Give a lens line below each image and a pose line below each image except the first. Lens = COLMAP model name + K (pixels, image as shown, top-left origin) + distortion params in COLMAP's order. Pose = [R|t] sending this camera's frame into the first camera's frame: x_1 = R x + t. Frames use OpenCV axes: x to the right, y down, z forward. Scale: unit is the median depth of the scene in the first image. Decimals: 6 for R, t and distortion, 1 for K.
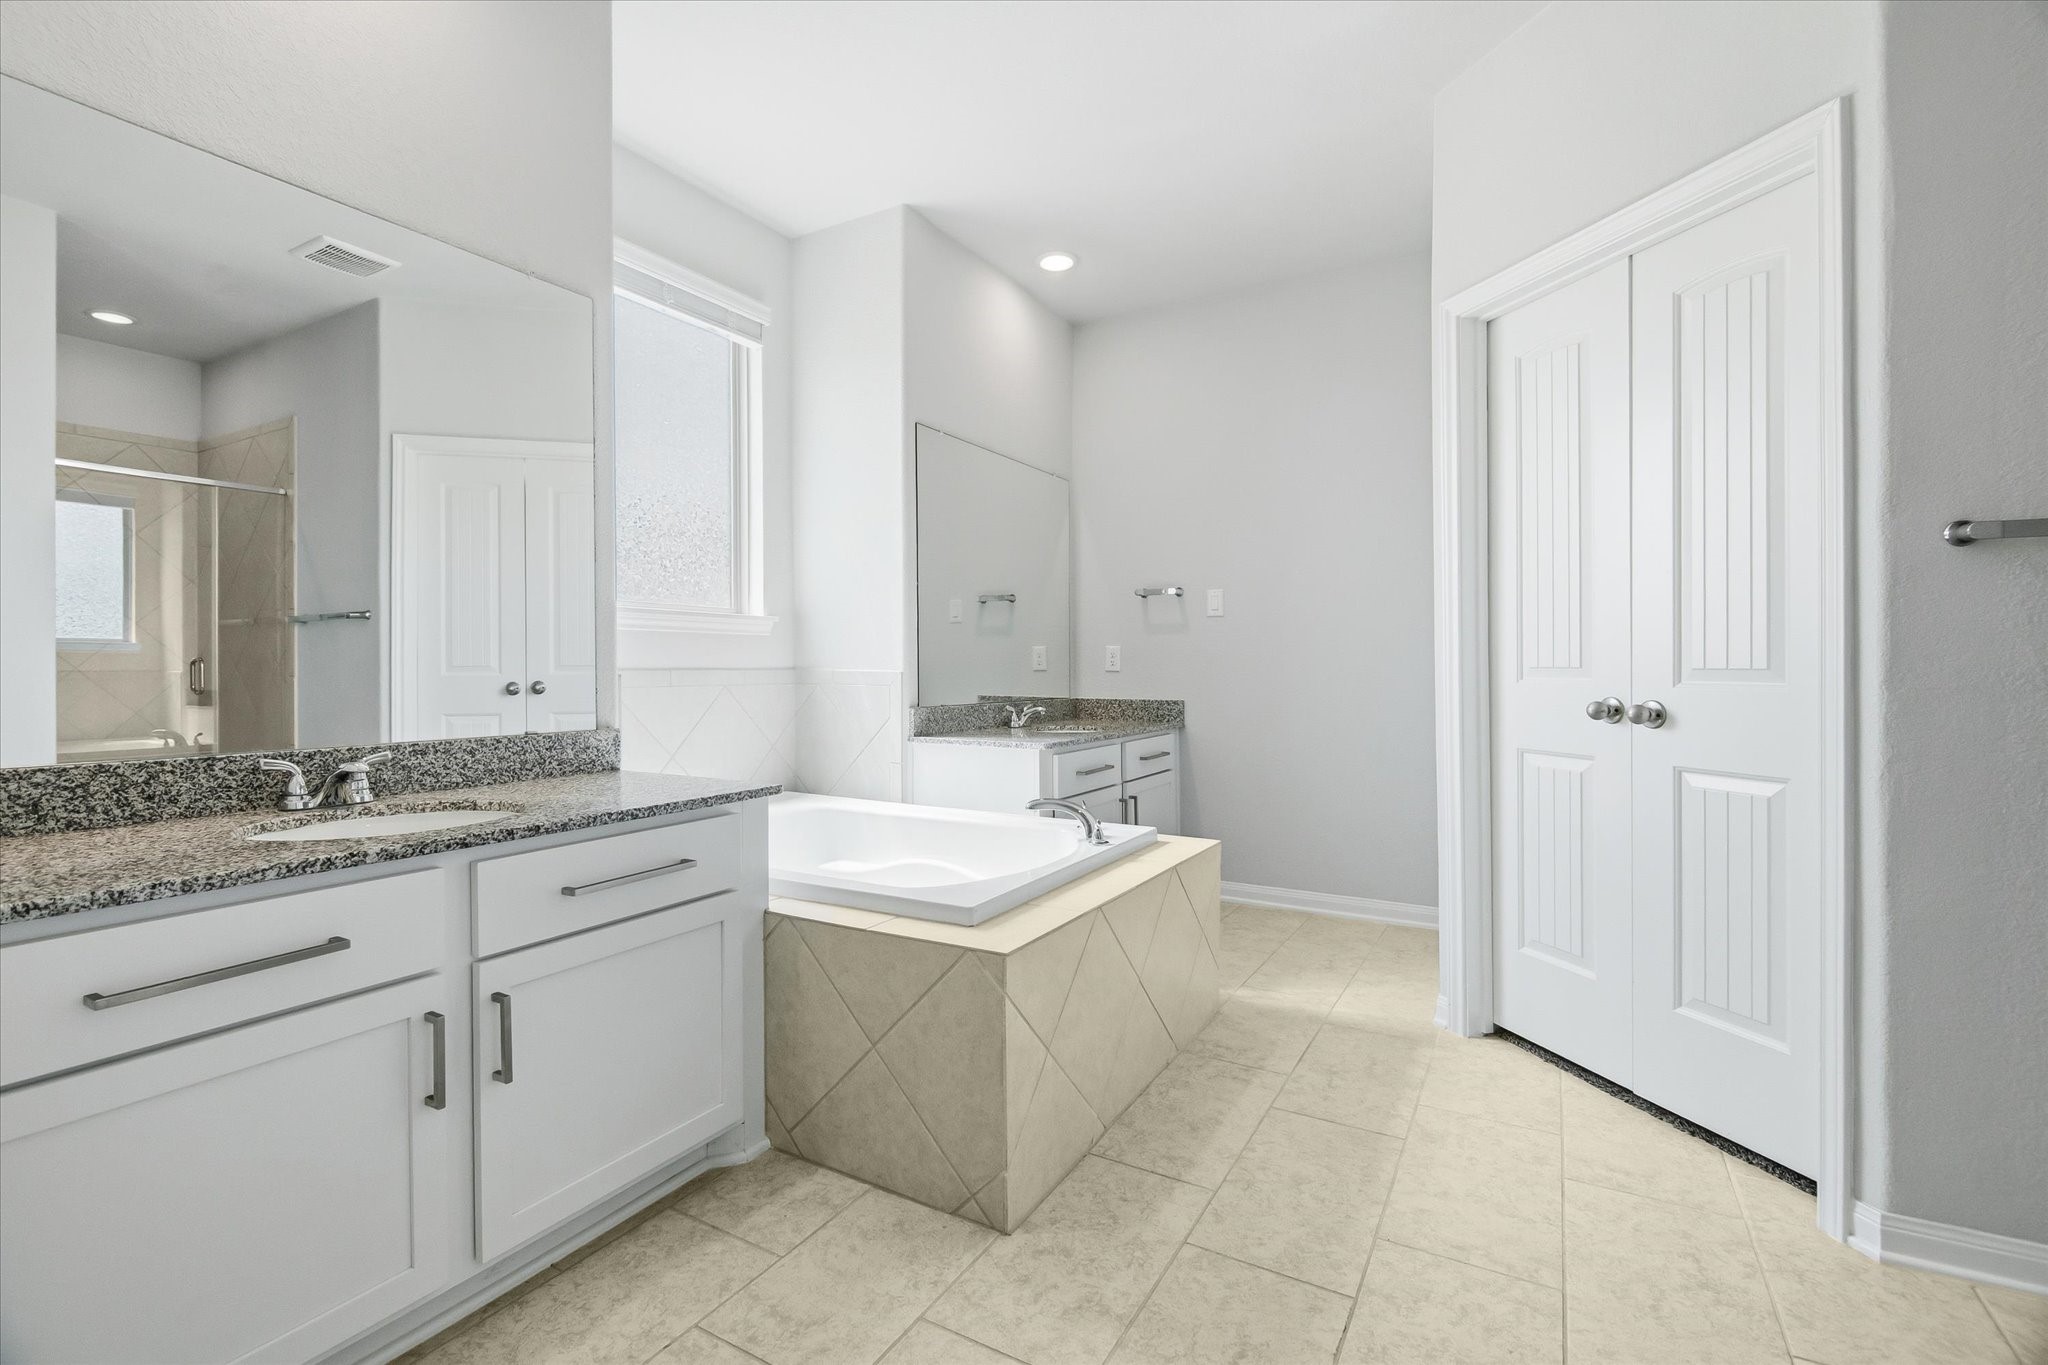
lens RADIAL K [[925.2, 0, 996.1], [0, 925.2, 671.6], [0, 0, 1]] dist [0.000248, -0.000598]
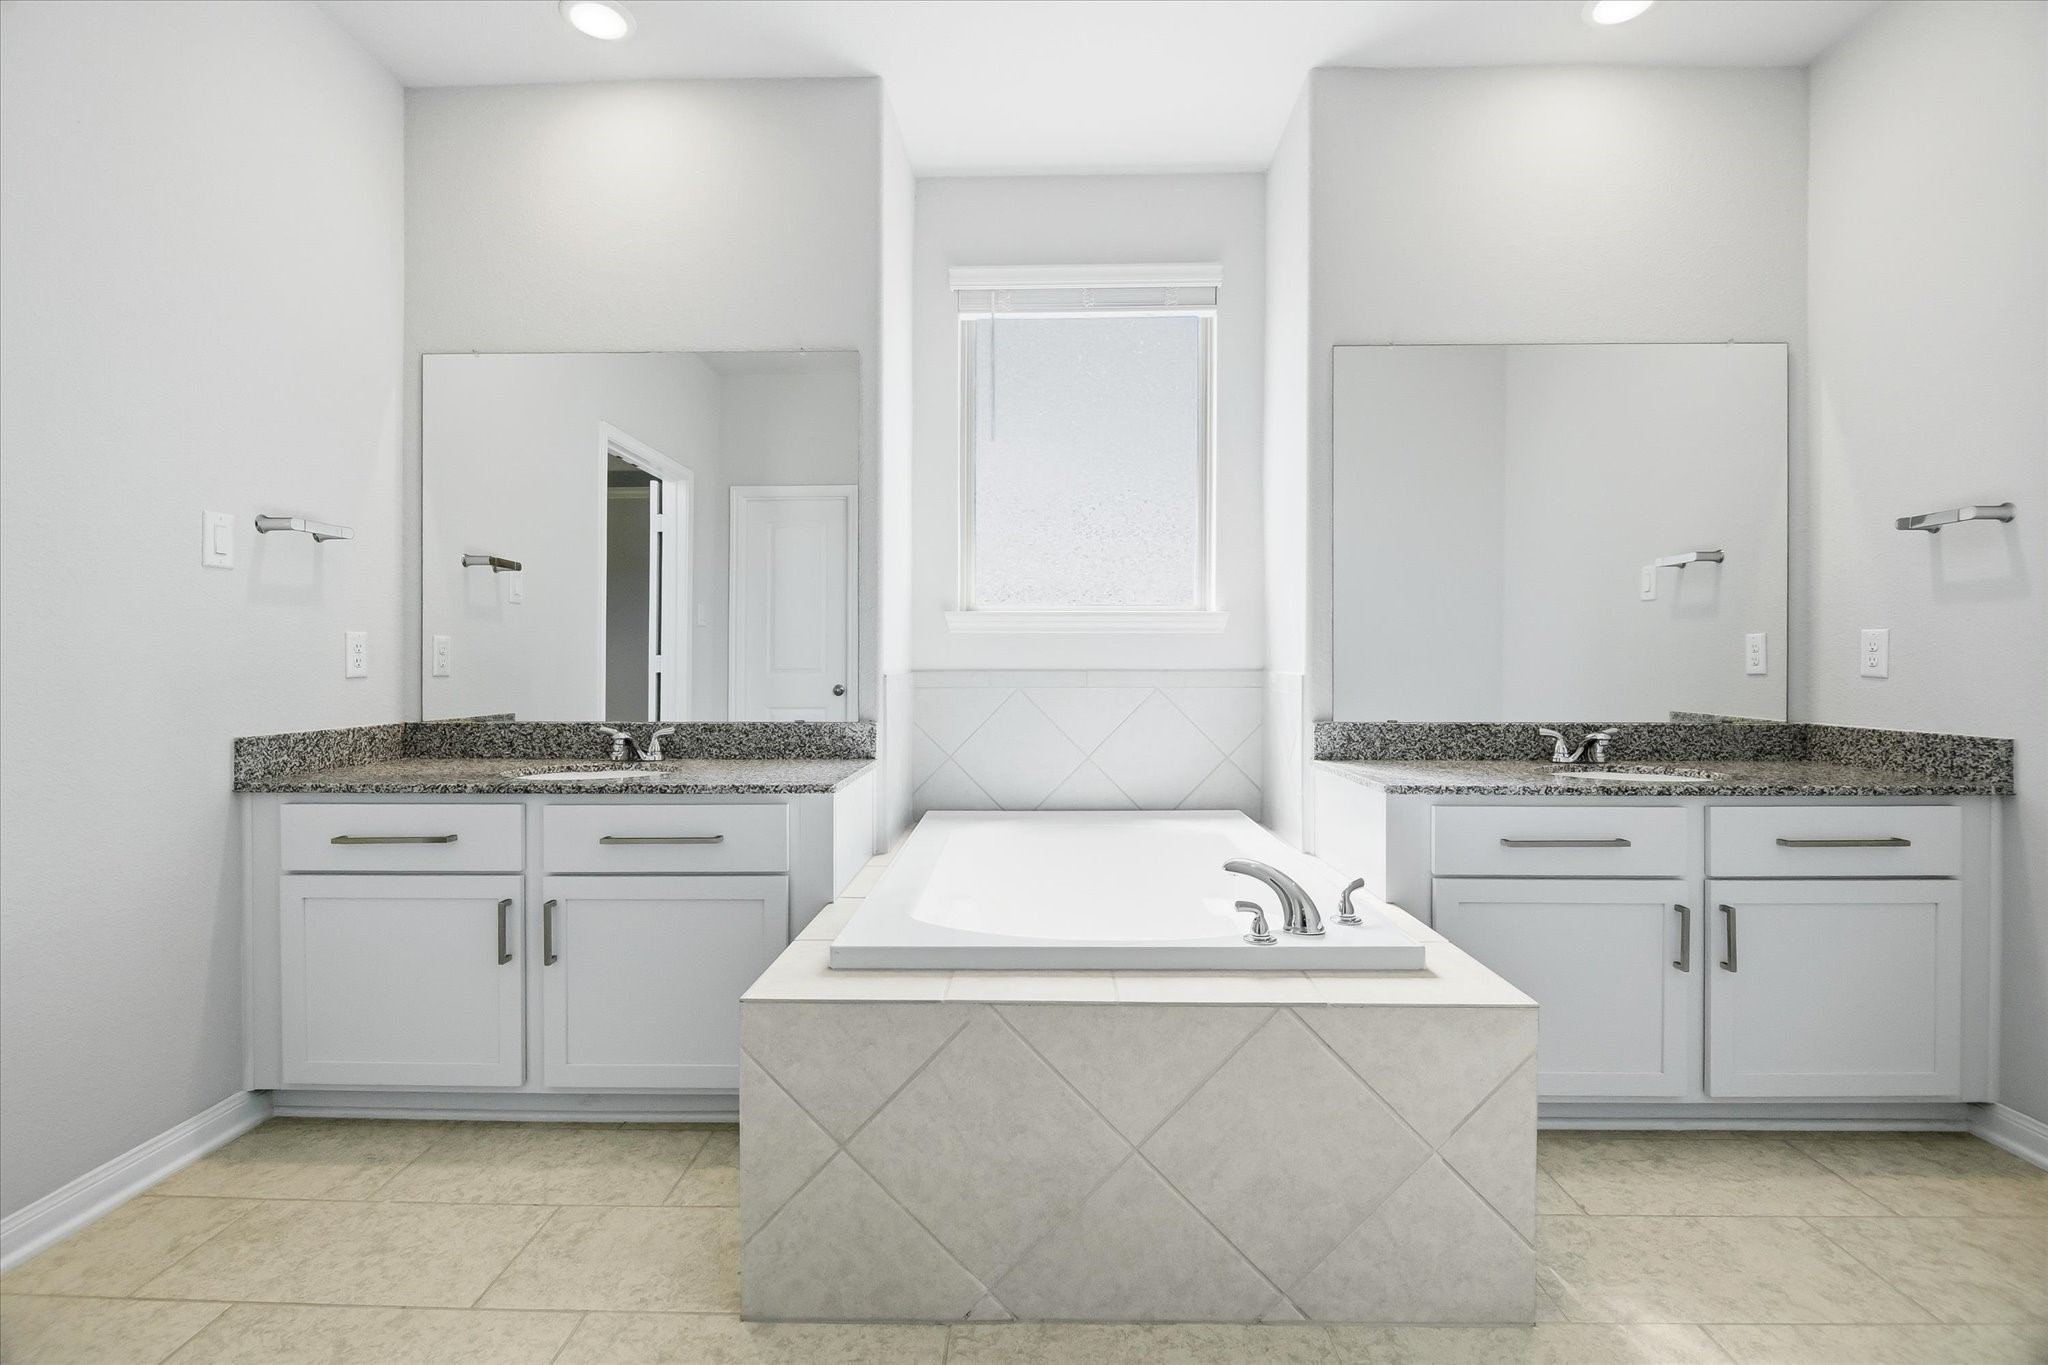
lens RADIAL K [[925.2, 0, 996.1], [0, 925.2, 671.6], [0, 0, 1]] dist [0.000248, -0.000598]
pose [[0.497576, 0.006647, -0.867395, 0.682419], [-0.004308, 0.999977, 0.005192, -0.007837], [0.867410, 0.001153, 0.497594, 0.592494]]
